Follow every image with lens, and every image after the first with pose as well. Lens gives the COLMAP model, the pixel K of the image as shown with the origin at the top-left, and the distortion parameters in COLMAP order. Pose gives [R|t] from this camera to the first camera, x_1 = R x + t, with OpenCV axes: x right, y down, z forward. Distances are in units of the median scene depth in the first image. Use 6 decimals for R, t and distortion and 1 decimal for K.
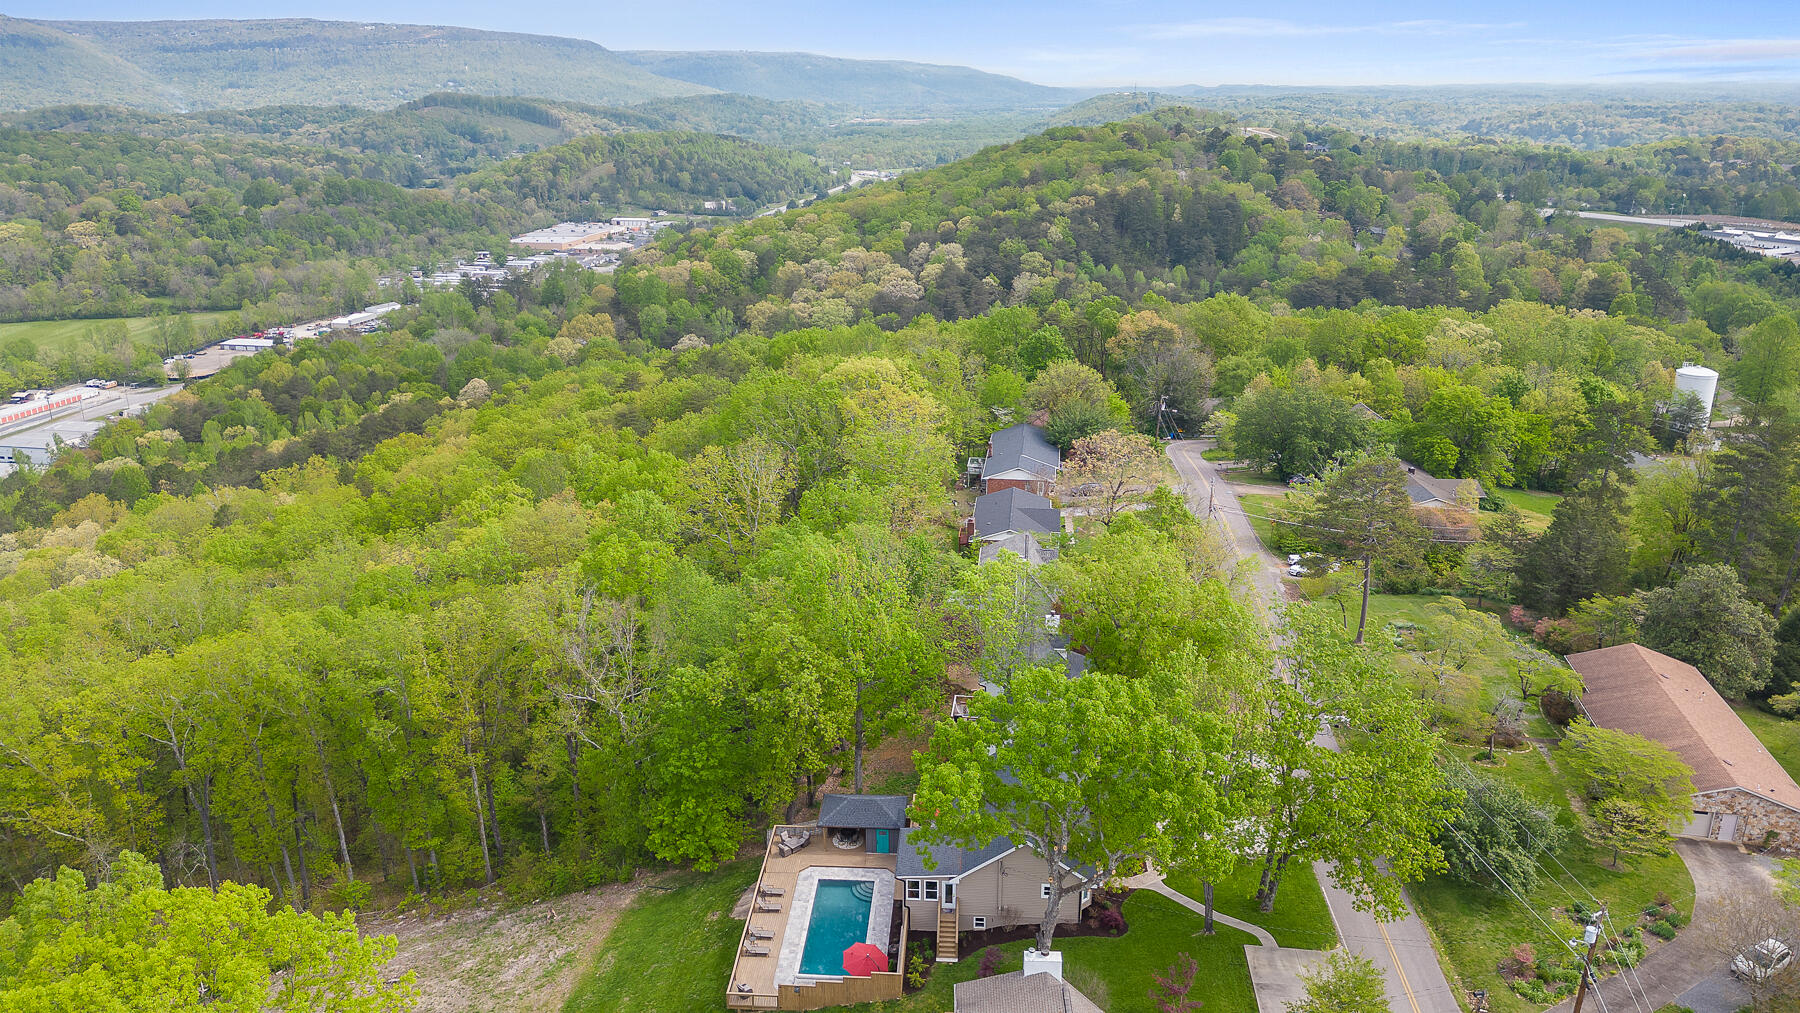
lens RADIAL K [[1259.8, 0, 900.0], [0, 1259.8, 506.5], [0, 0, 1]] dist [0.098284, -0.110171]
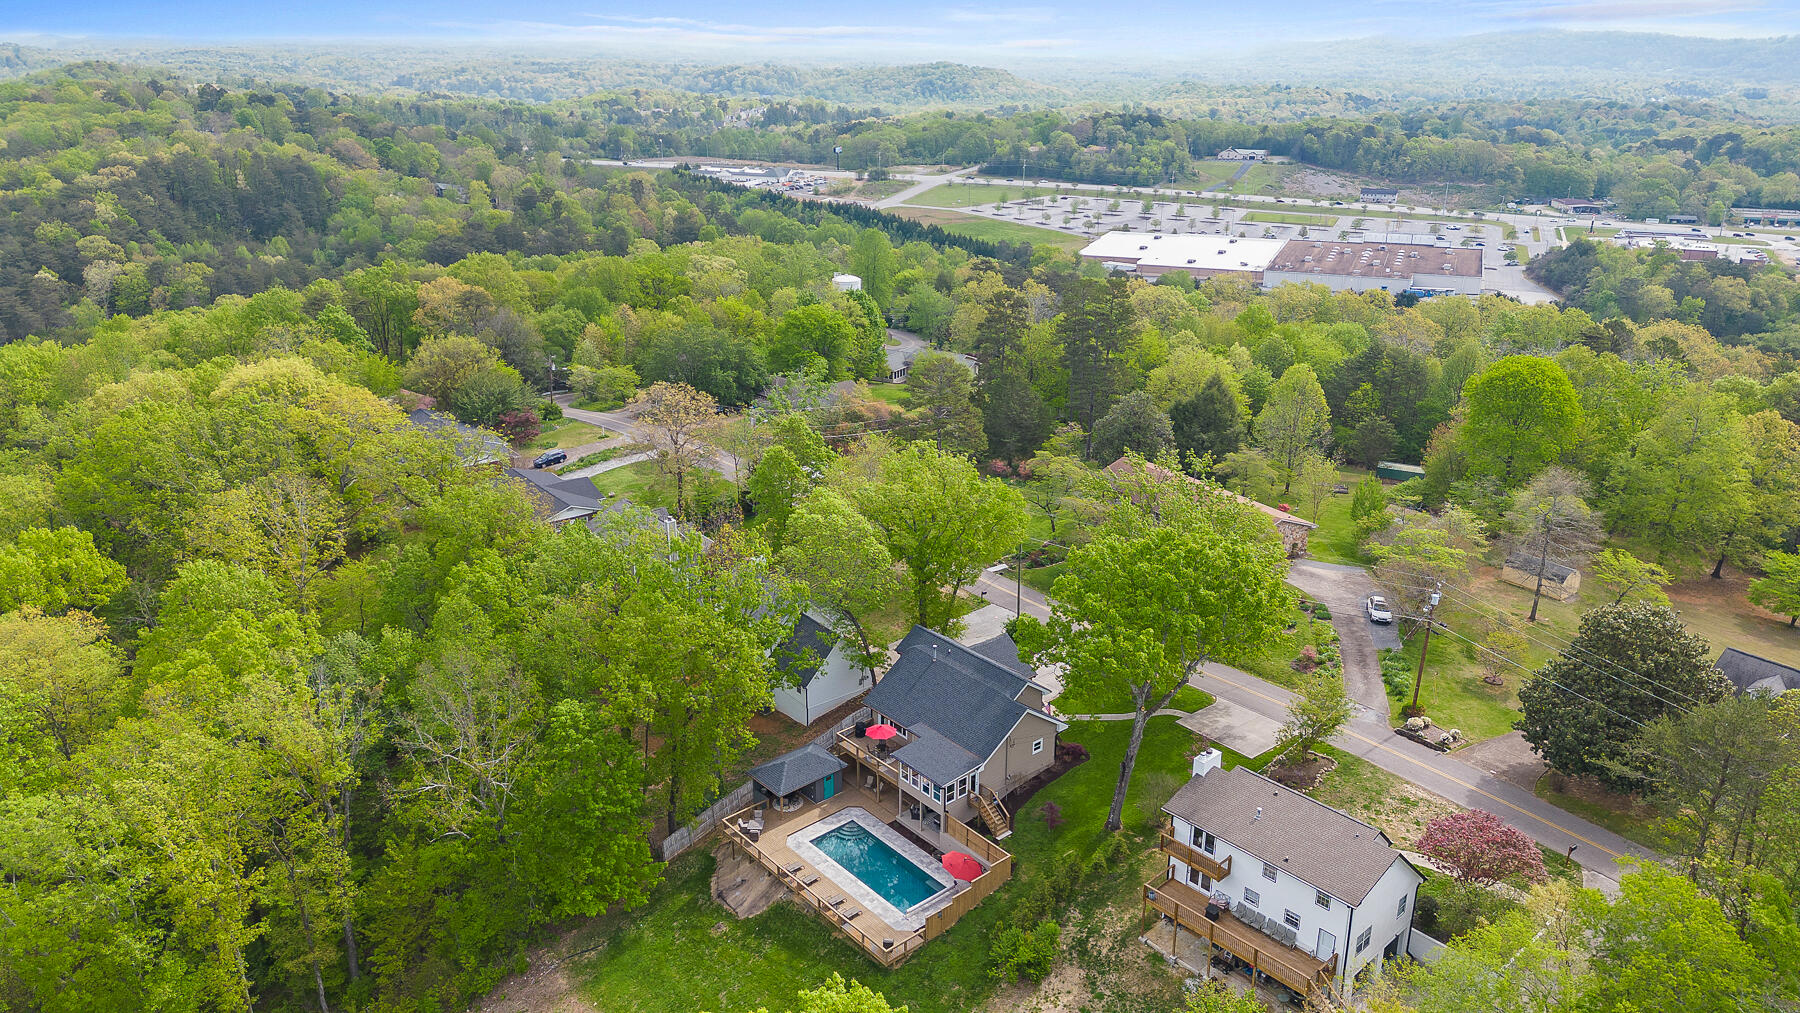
lens RADIAL K [[1259.8, 0, 900.0], [0, 1259.8, 506.5], [0, 0, 1]] dist [0.098284, -0.110171]
pose [[0.715911, -0.239819, 0.655712, -0.099024], [0.219524, 0.968845, 0.114666, -0.009707], [-0.662782, 0.061854, 0.746253, 0.032071]]
